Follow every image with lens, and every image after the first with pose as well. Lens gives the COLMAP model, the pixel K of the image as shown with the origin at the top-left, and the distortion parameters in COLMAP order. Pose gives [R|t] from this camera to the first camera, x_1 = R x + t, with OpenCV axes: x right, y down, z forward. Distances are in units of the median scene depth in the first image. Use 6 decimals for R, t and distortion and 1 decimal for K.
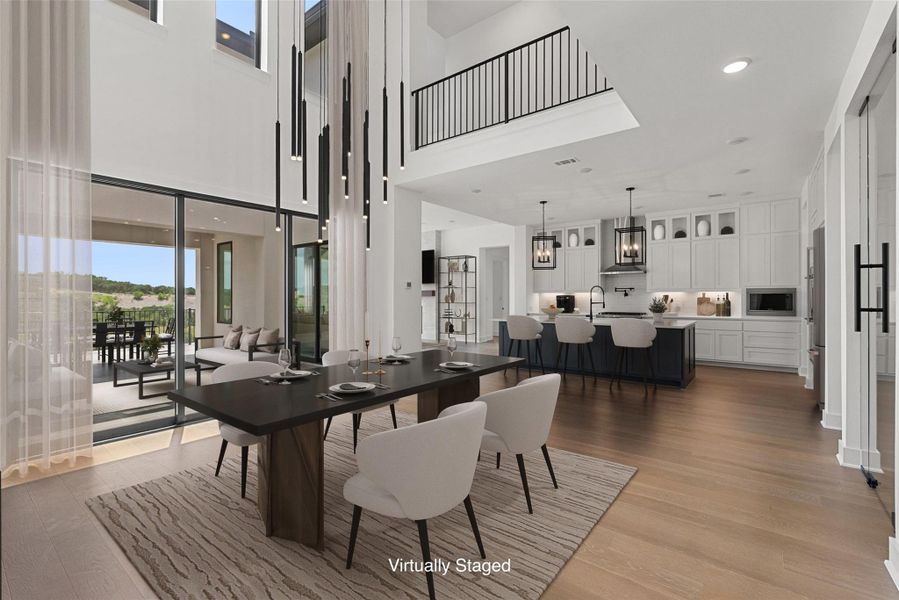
lens RADIAL K [[408.1, 0, 451.5], [0, 408.1, 295.5], [0, 0, 1]] dist [0.000661, 0.001524]
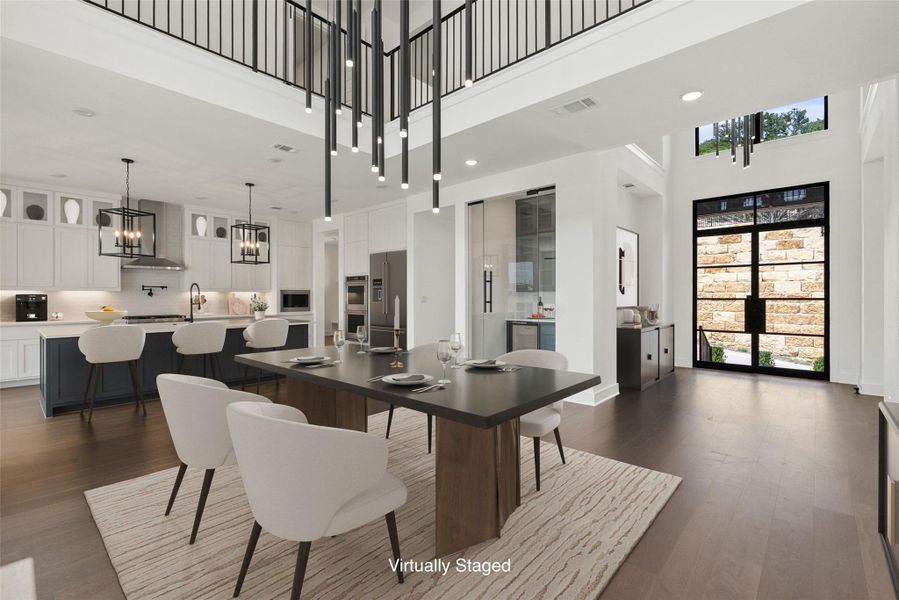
lens RADIAL K [[411.3, 0, 444.6], [0, 411.3, 298.2], [0, 0, 1]] dist [-0.001955, -0.000172]
pose [[0.087480, -0.003416, 0.996160, -0.415121], [-0.000385, 0.999994, 0.003463, 0.003330], [-0.996166, -0.000686, 0.087478, 0.389439]]
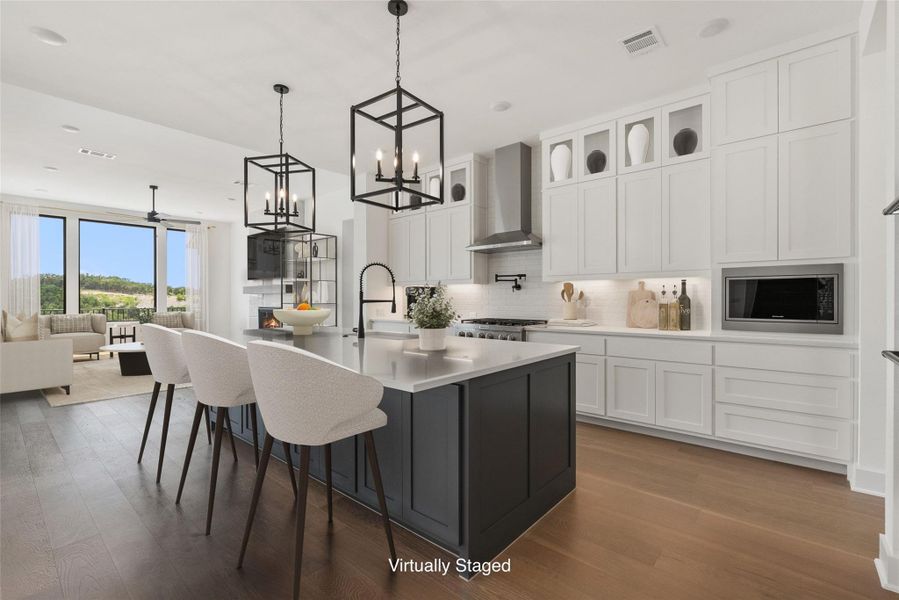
lens RADIAL K [[411.3, 0, 444.6], [0, 411.3, 298.2], [0, 0, 1]] dist [-0.001955, -0.000172]
pose [[0.997982, 0.001727, -0.063468, 0.428971], [-0.001544, 0.999995, 0.002931, 0.013265], [0.063473, -0.002827, 0.997980, 0.513137]]
